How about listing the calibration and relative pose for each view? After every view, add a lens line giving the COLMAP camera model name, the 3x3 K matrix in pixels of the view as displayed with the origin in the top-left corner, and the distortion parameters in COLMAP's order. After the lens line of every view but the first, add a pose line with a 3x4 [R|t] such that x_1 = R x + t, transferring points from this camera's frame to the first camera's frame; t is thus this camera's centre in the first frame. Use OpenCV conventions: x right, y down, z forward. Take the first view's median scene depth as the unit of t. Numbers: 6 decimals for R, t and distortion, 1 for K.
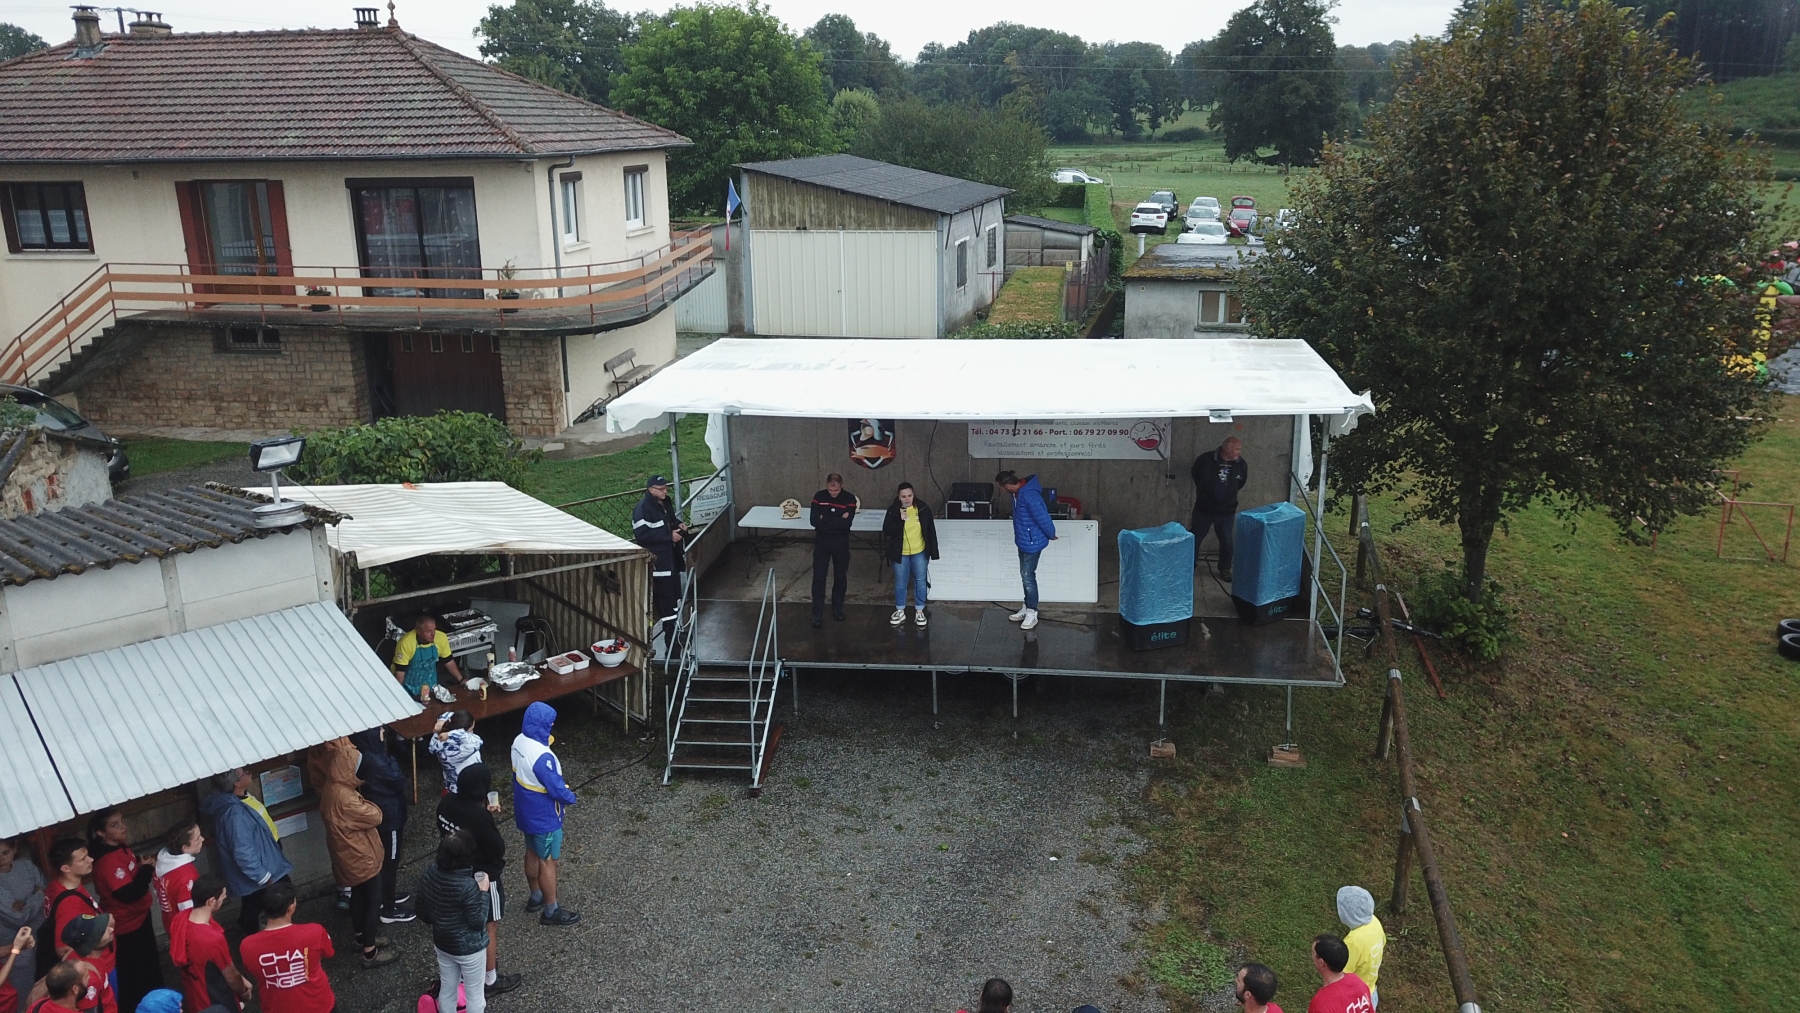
lens RADIAL K [[1373.0, 0, 892.6], [0, 1373.0, 502.3], [0, 0, 1]] dist [0.009302, -0.003987]
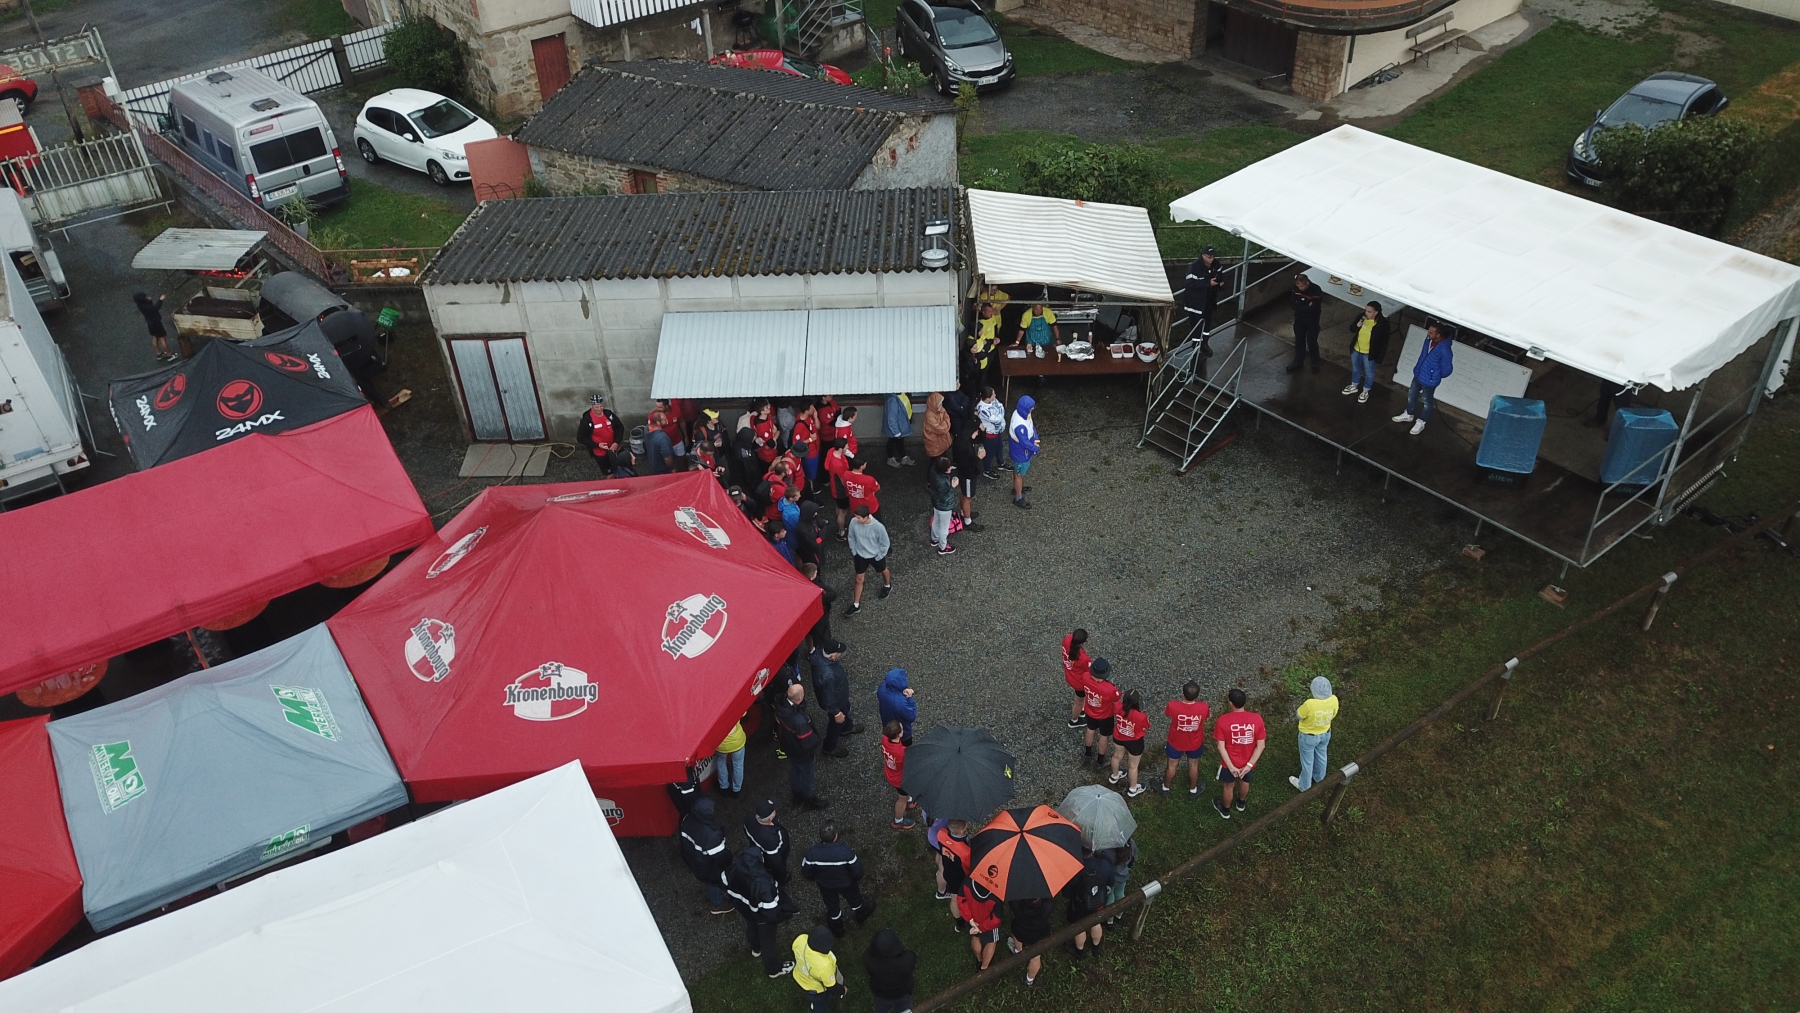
lens RADIAL K [[1373.0, 0, 902.2], [0, 1373.0, 508.3], [0, 0, 1]] dist [0.009302, -0.003987]
pose [[0.741689, 0.393118, -0.543466, 0.508040], [-0.150784, 0.887226, 0.435997, -0.374571], [0.653576, -0.241428, 0.717322, -0.346908]]
